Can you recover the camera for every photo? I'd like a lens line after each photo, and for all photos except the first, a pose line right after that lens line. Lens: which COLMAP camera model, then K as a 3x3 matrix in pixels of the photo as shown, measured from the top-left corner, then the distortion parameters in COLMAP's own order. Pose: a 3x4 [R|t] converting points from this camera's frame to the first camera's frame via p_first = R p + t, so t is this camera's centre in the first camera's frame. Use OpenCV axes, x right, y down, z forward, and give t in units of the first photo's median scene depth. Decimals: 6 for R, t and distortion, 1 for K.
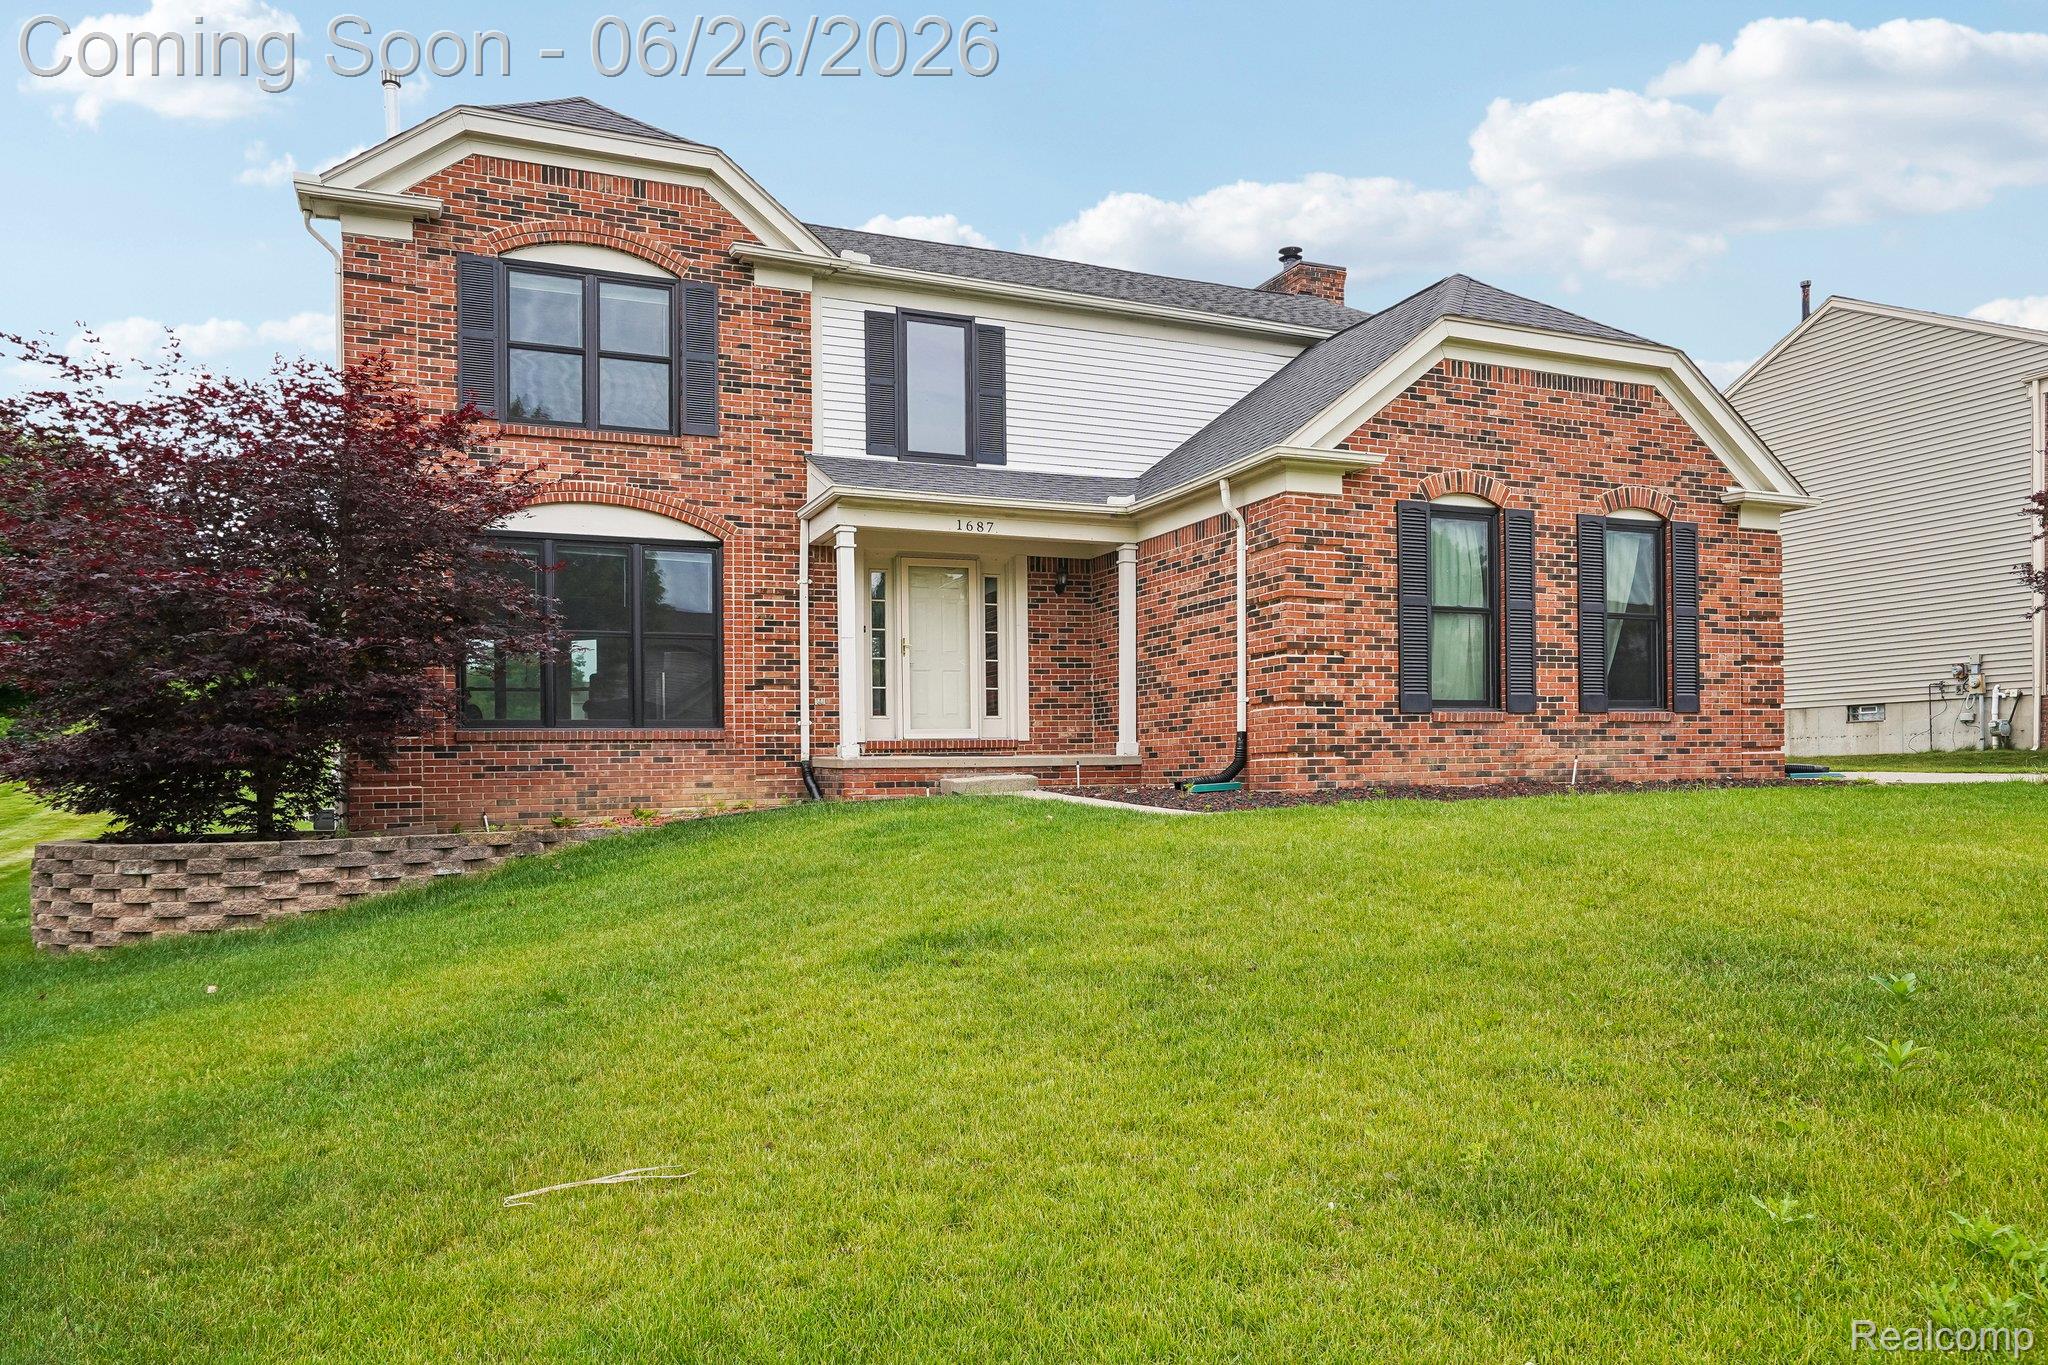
lens RADIAL K [[1294.0, 0, 957.2], [0, 1294.0, 782.8], [0, 0, 1]] dist [-0.004162, -0.000237]
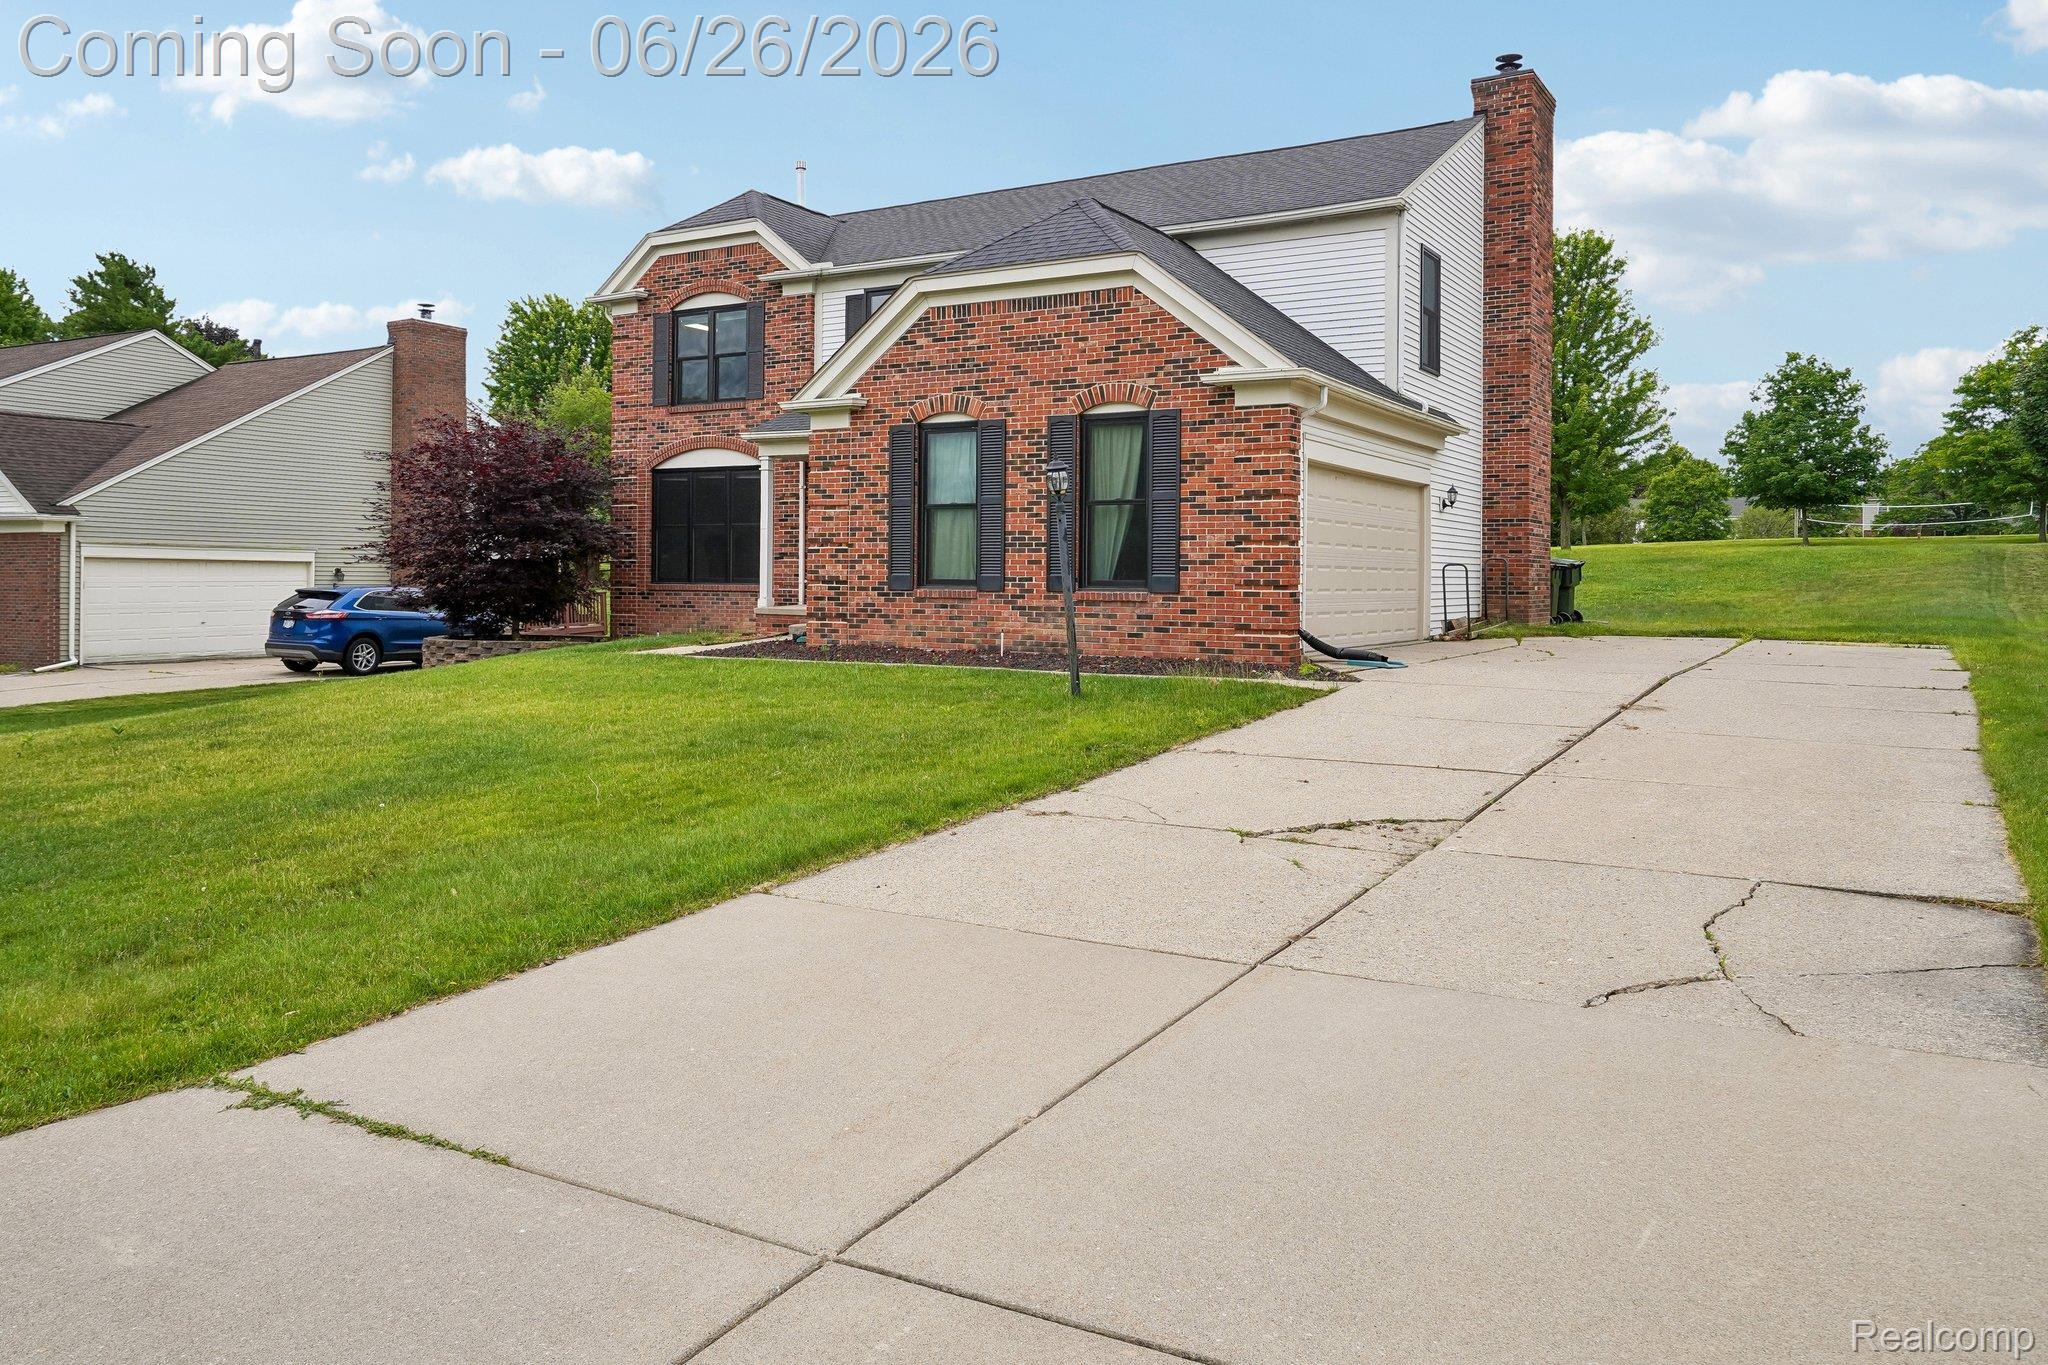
lens RADIAL K [[1340.3, 0, 1014.6], [0, 1340.3, 574.6], [0, 0, 1]] dist [-0.004065, -0.000073]
pose [[0.626215, 0.018286, -0.779436, 1.383897], [-0.025241, 0.999676, 0.003174, -0.072446], [0.779242, 0.017686, 0.626473, 0.243793]]
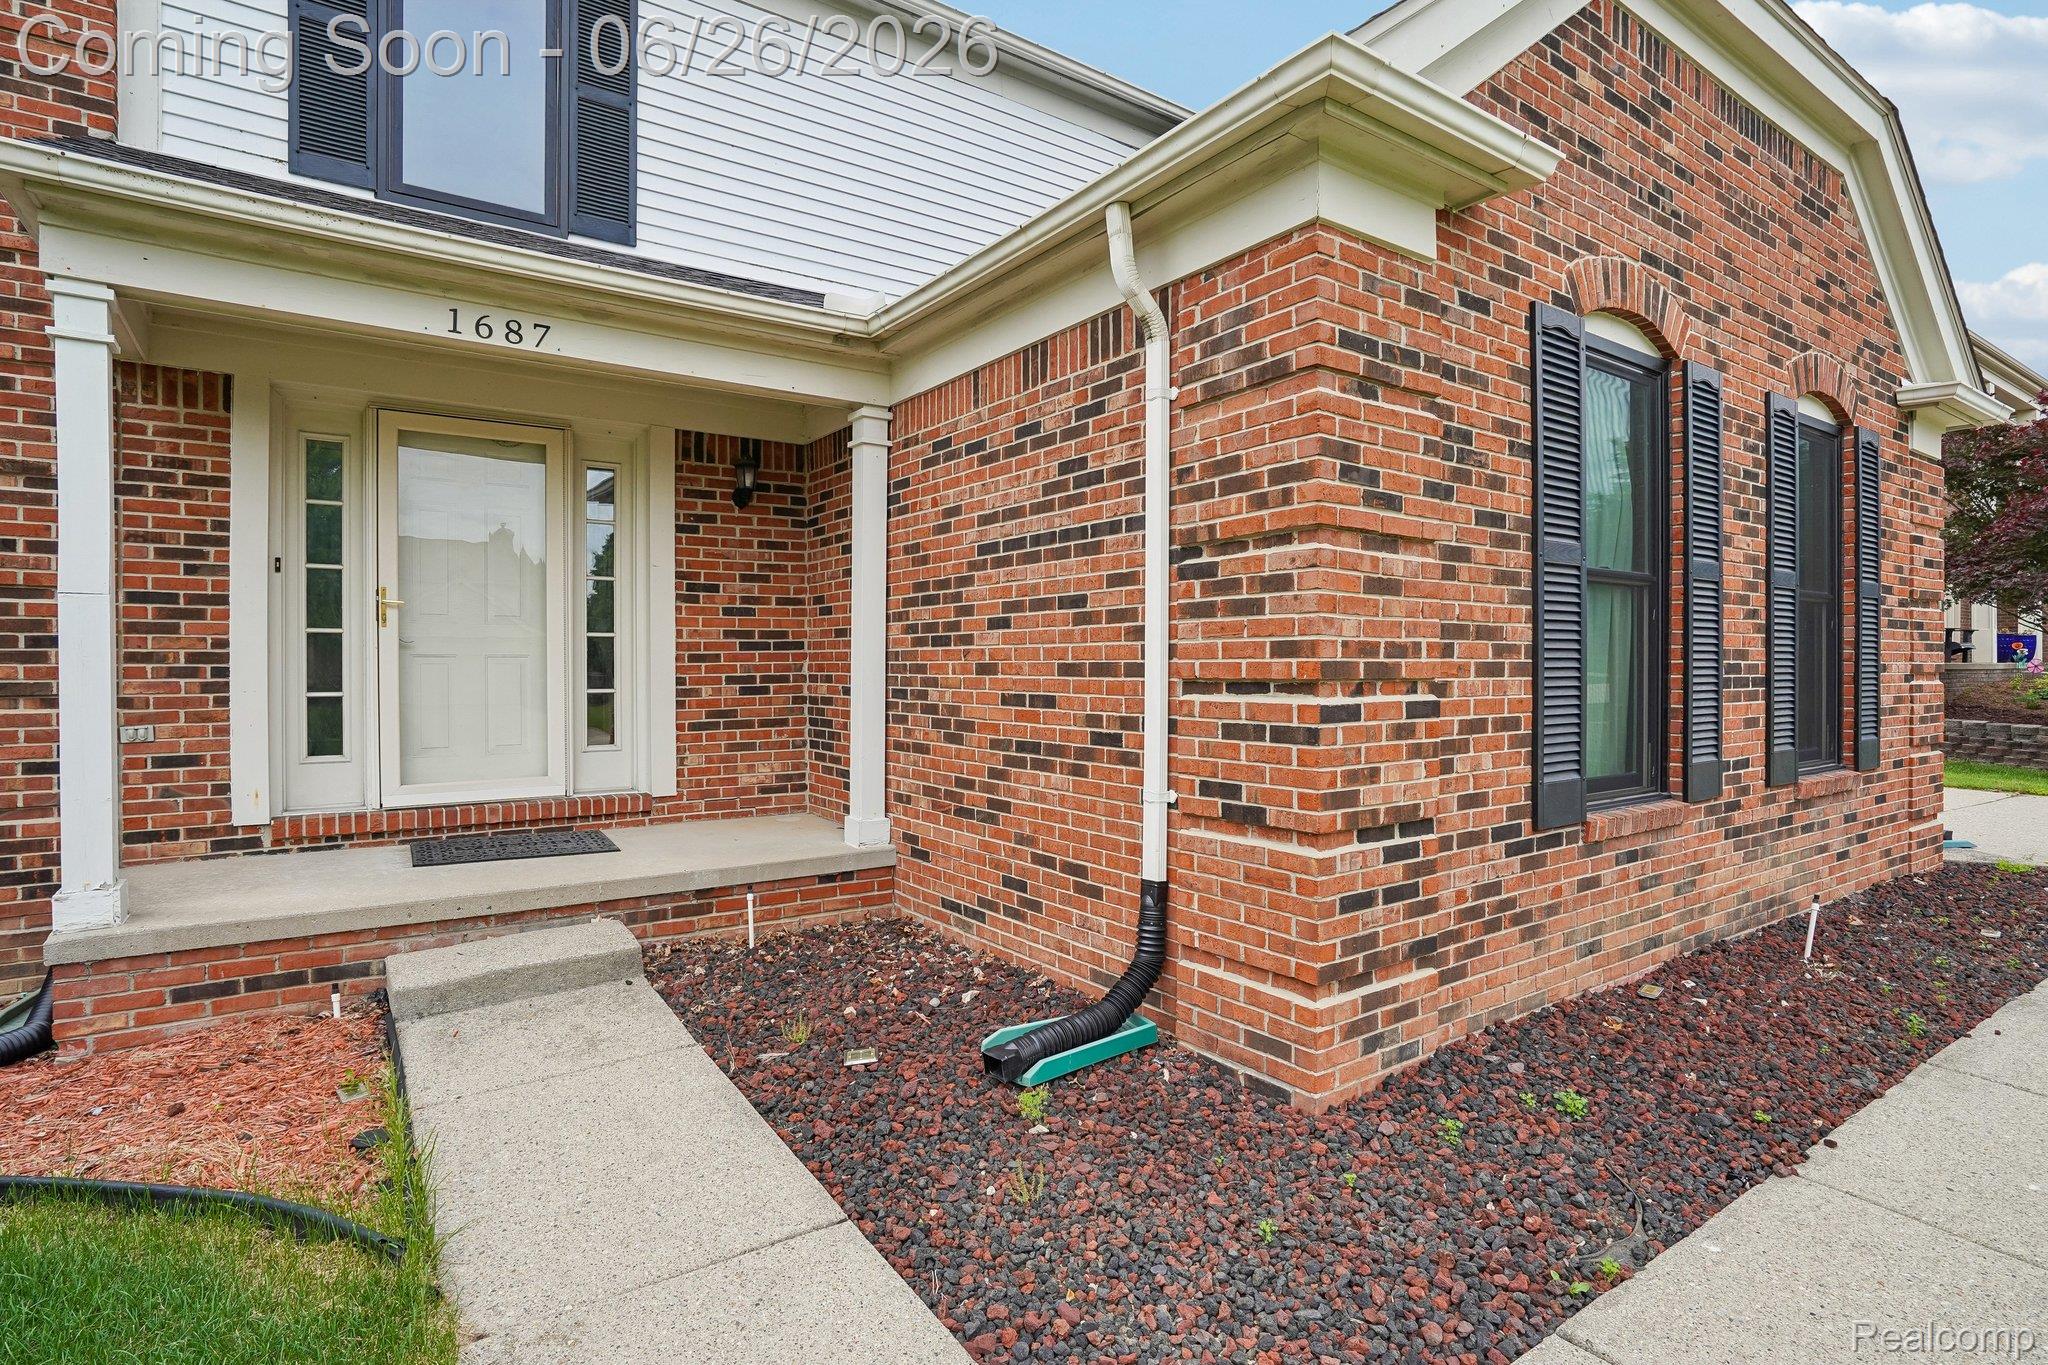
lens RADIAL K [[1055.6, 0, 1020.4], [0, 1055.6, 677.3], [0, 0, 1]] dist [-0.030857, 0.002541]
pose [[0.968907, 0.009432, 0.247247, 0.101282], [-0.008585, 0.999953, -0.004502, -0.093385], [-0.247278, 0.002239, 0.968942, 0.684625]]
